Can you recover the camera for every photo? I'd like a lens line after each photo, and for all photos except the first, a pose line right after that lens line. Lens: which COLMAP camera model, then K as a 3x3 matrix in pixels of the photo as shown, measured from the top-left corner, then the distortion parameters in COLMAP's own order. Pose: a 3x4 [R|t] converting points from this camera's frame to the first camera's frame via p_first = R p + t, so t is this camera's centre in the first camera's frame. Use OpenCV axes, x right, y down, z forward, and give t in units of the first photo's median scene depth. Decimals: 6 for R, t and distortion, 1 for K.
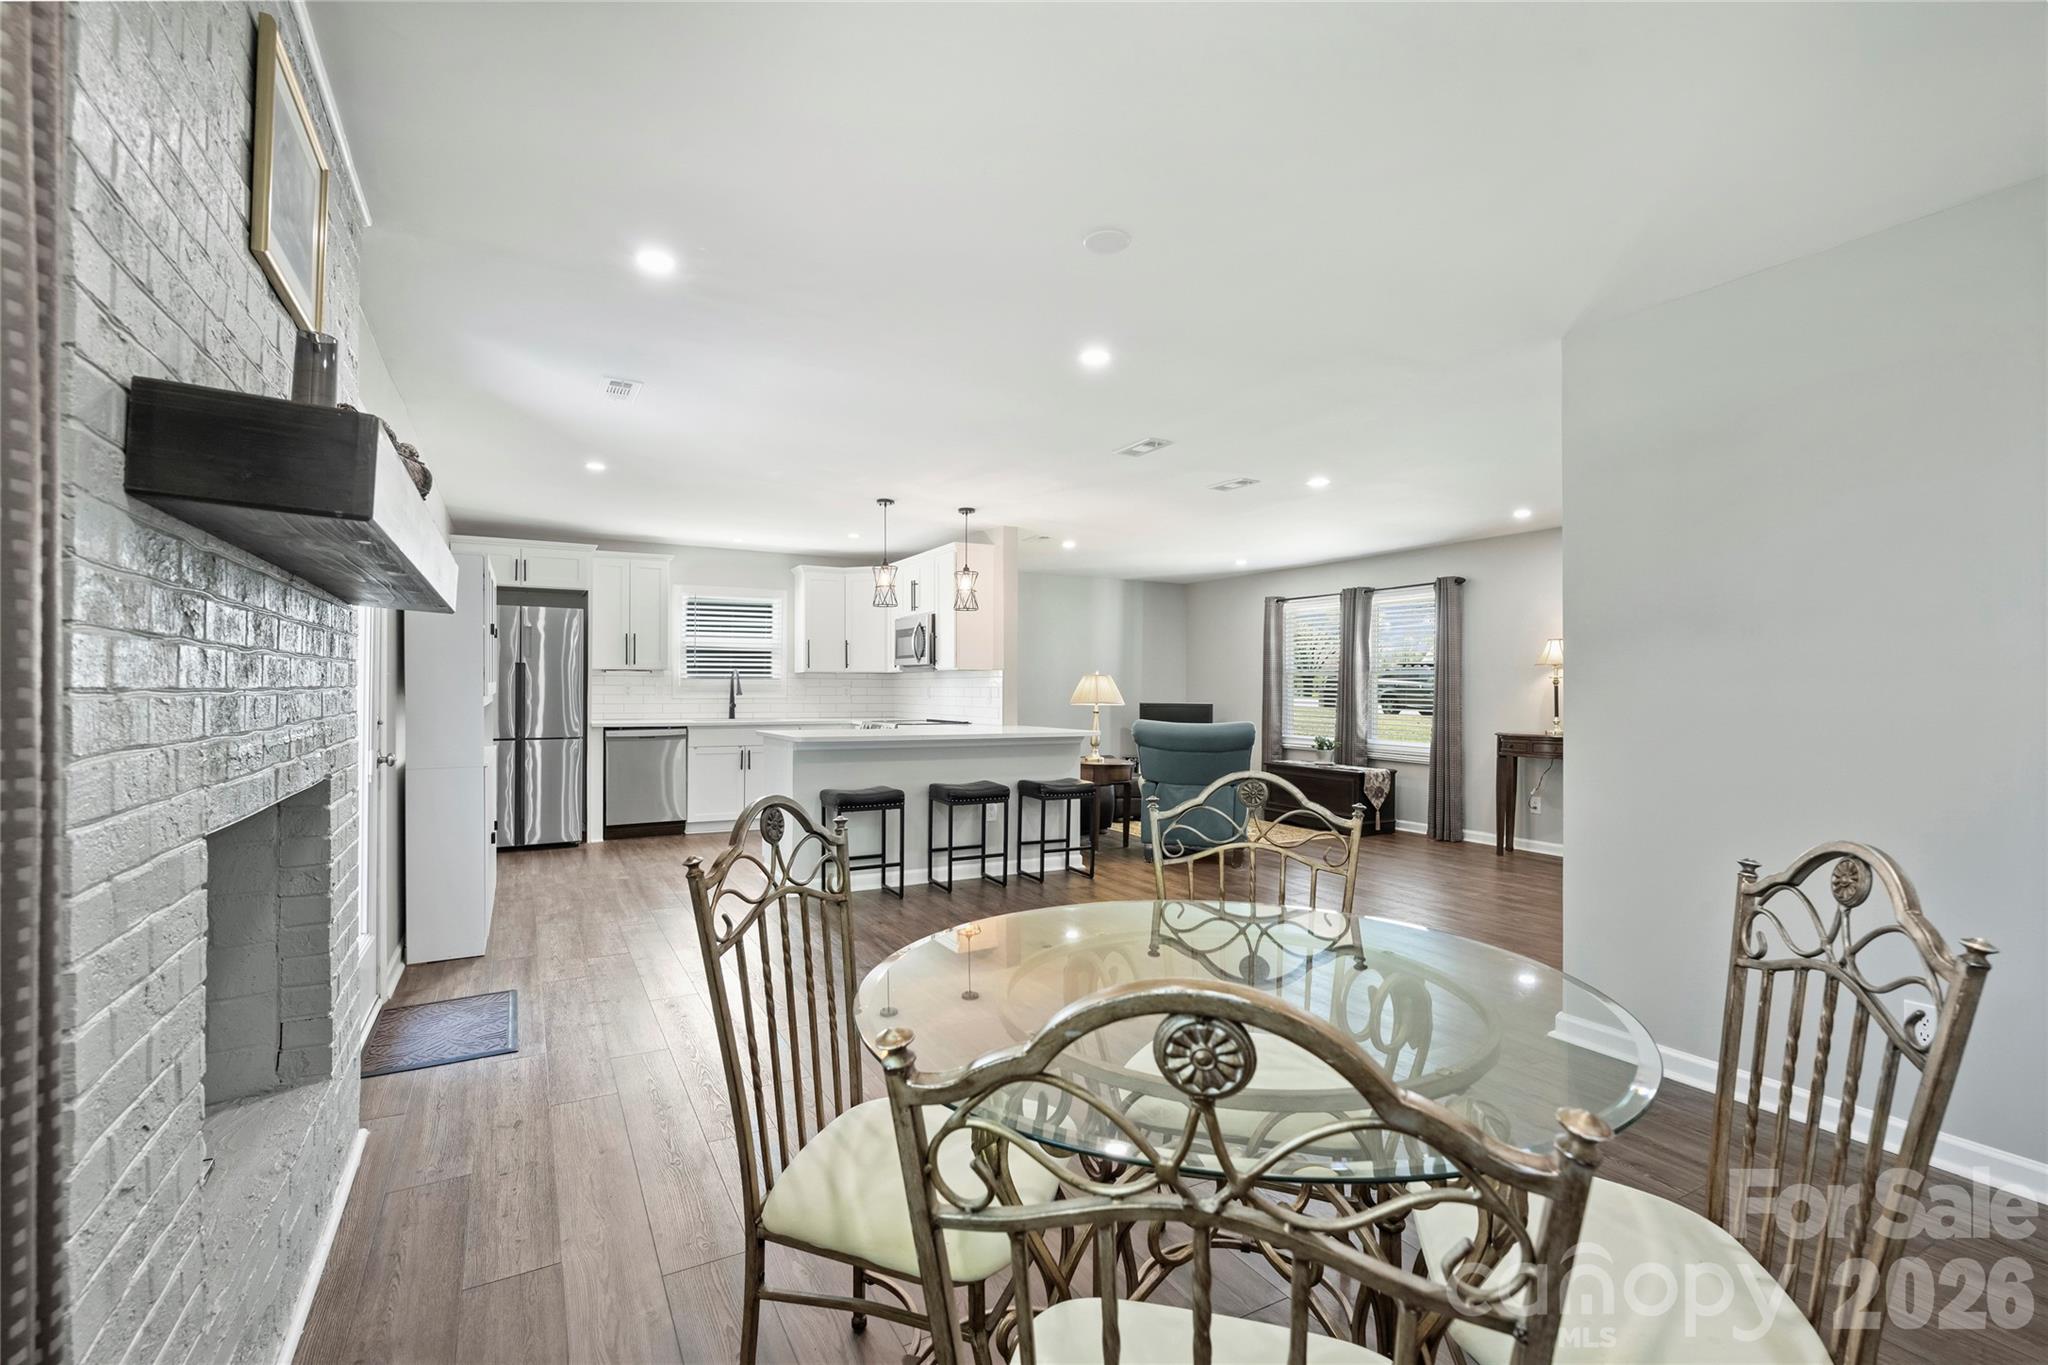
lens RADIAL K [[921.8, 0, 1012.9], [0, 921.8, 681.7], [0, 0, 1]] dist [0.015856, 0.002087]
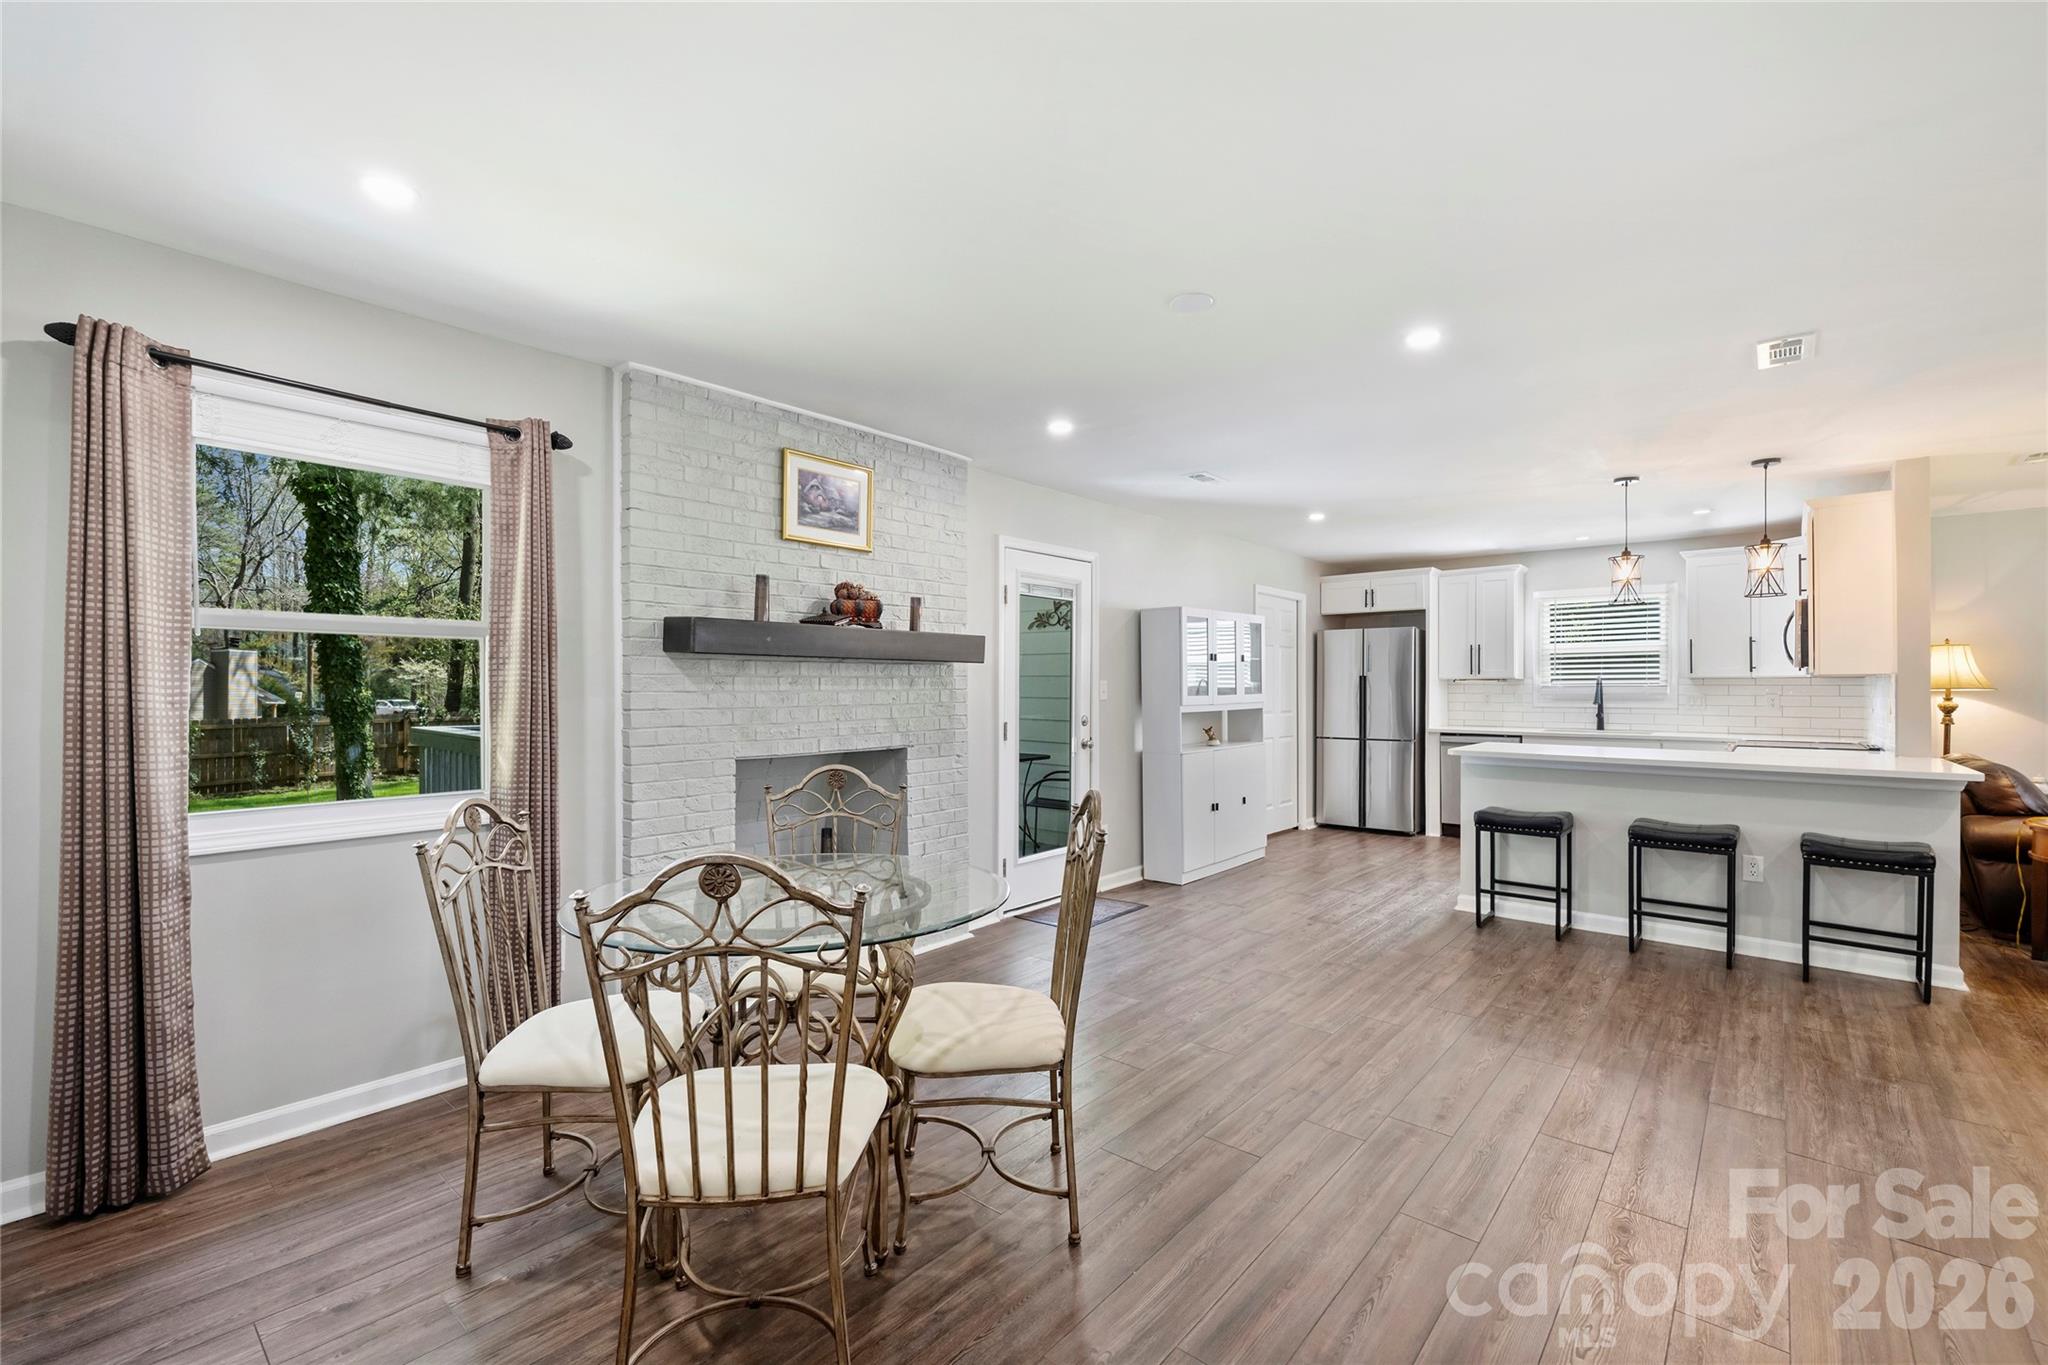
lens RADIAL K [[843.6, 0, 995.2], [0, 843.6, 706.2], [0, 0, 1]] dist [-0.003952, -0.000002]
pose [[0.320870, 0.020912, -0.946892, 0.342715], [0.008083, 0.999659, 0.024816, -0.010765], [0.947089, -0.015616, 0.320591, 0.171560]]
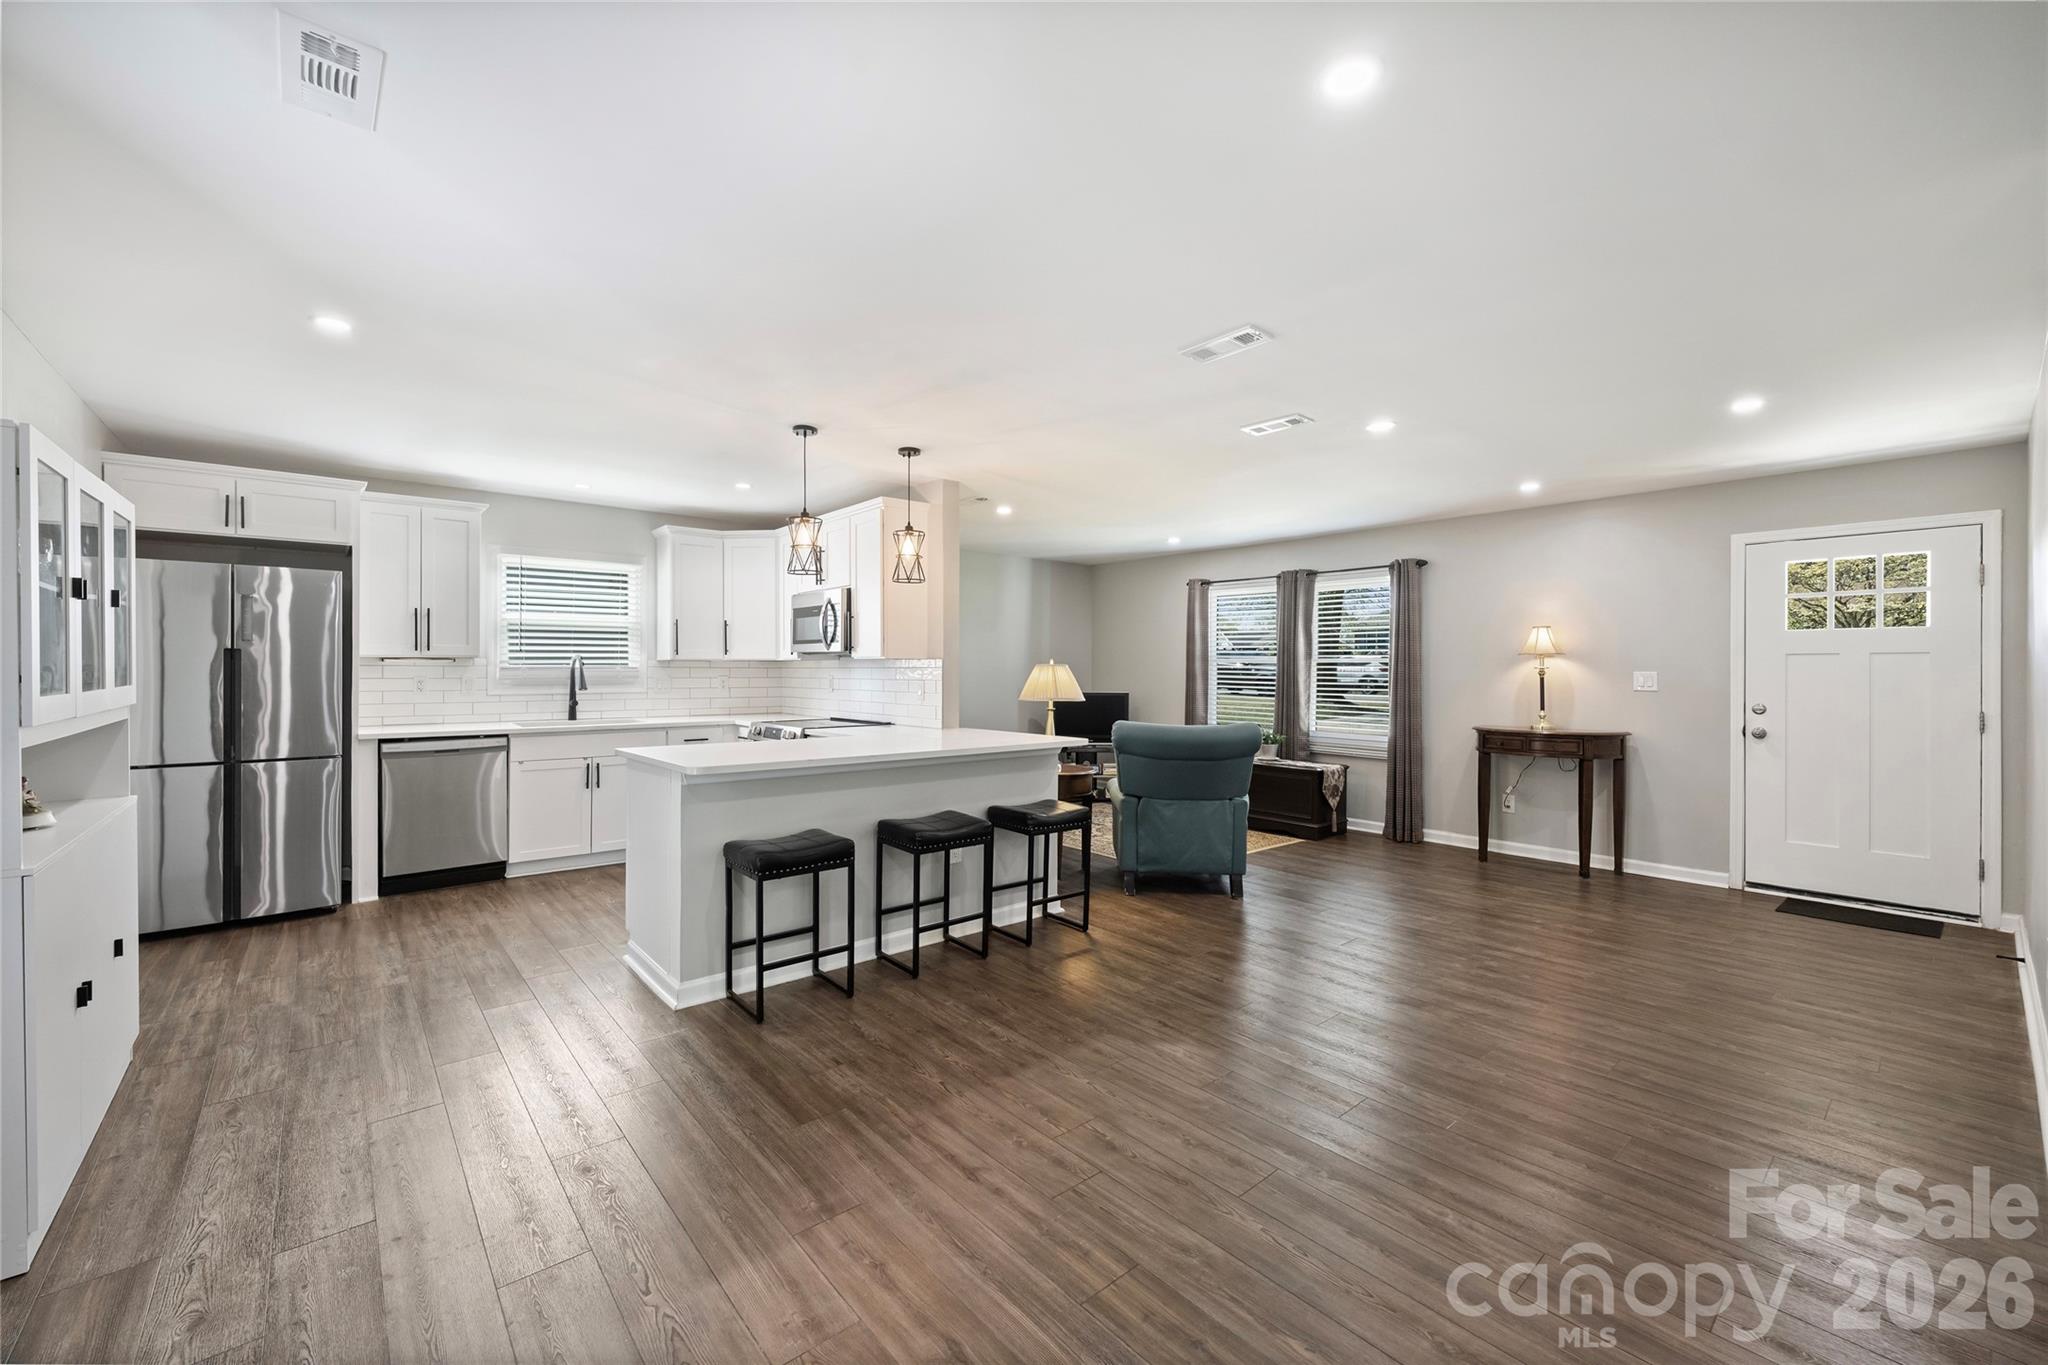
lens RADIAL K [[822.3, 0, 1013.5], [0, 822.3, 664.4], [0, 0, 1]] dist [0.003210, 0.000515]
pose [[0.979148, -0.000926, 0.203146, -0.093005], [0.000097, 0.999992, 0.004090, -0.010834], [-0.203148, -0.003985, 0.979140, 0.280426]]
